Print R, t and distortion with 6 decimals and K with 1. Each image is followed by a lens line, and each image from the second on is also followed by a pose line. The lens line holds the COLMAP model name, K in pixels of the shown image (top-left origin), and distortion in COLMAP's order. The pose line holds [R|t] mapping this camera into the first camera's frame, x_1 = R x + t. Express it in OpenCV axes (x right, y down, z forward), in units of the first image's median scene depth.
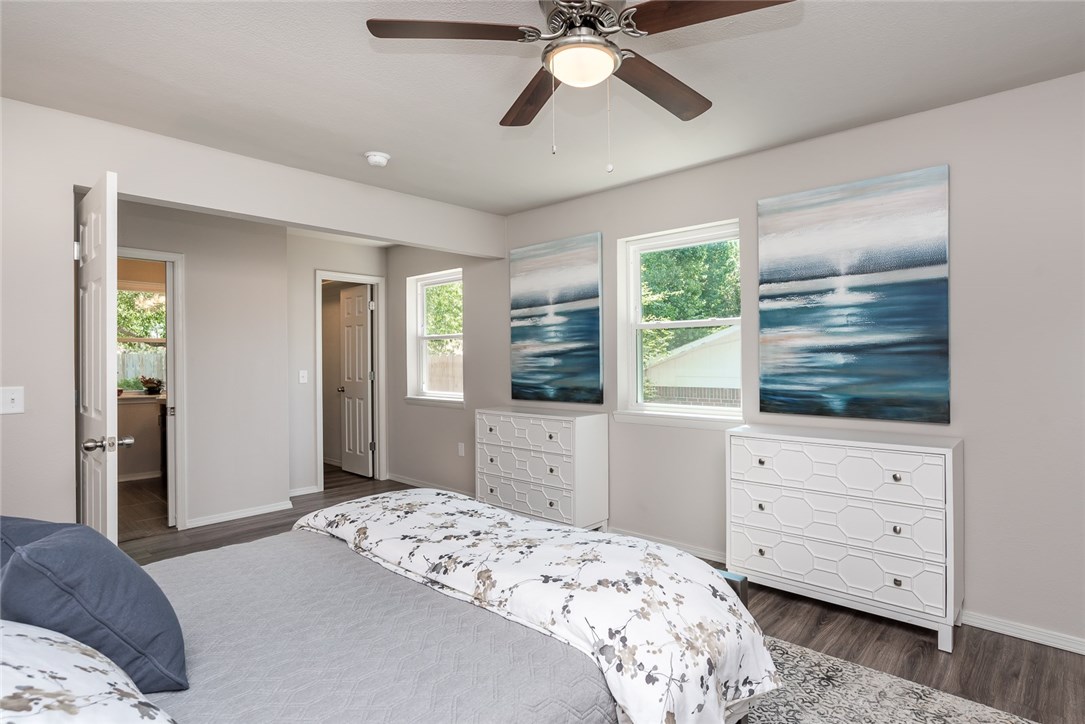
lens RADIAL K [[566.1, 0, 543.4], [0, 566.1, 356.5], [0, 0, 1]] dist [-0.028834, 0.002352]
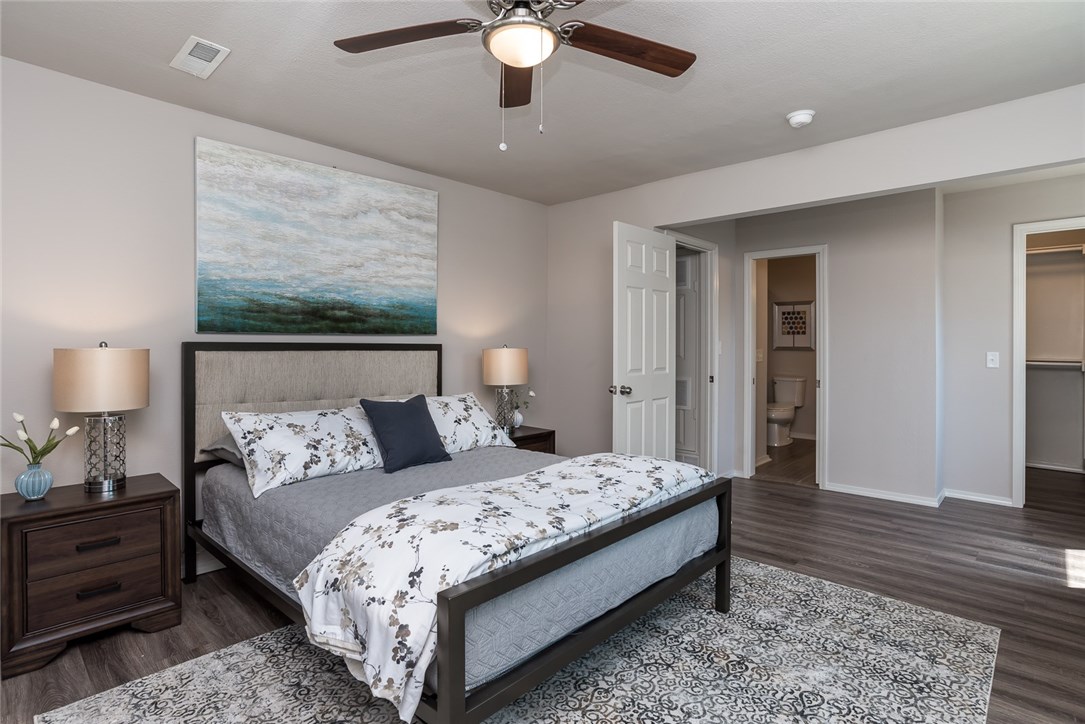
lens RADIAL K [[566.1, 0, 561.6], [0, 566.1, 342.4], [0, 0, 1]] dist [-0.028834, 0.002352]
pose [[-0.006185, 0.007286, -0.999954, 1.365458], [0.002773, 0.999970, 0.007269, 0.010857], [0.999977, -0.002728, -0.006206, 1.347463]]
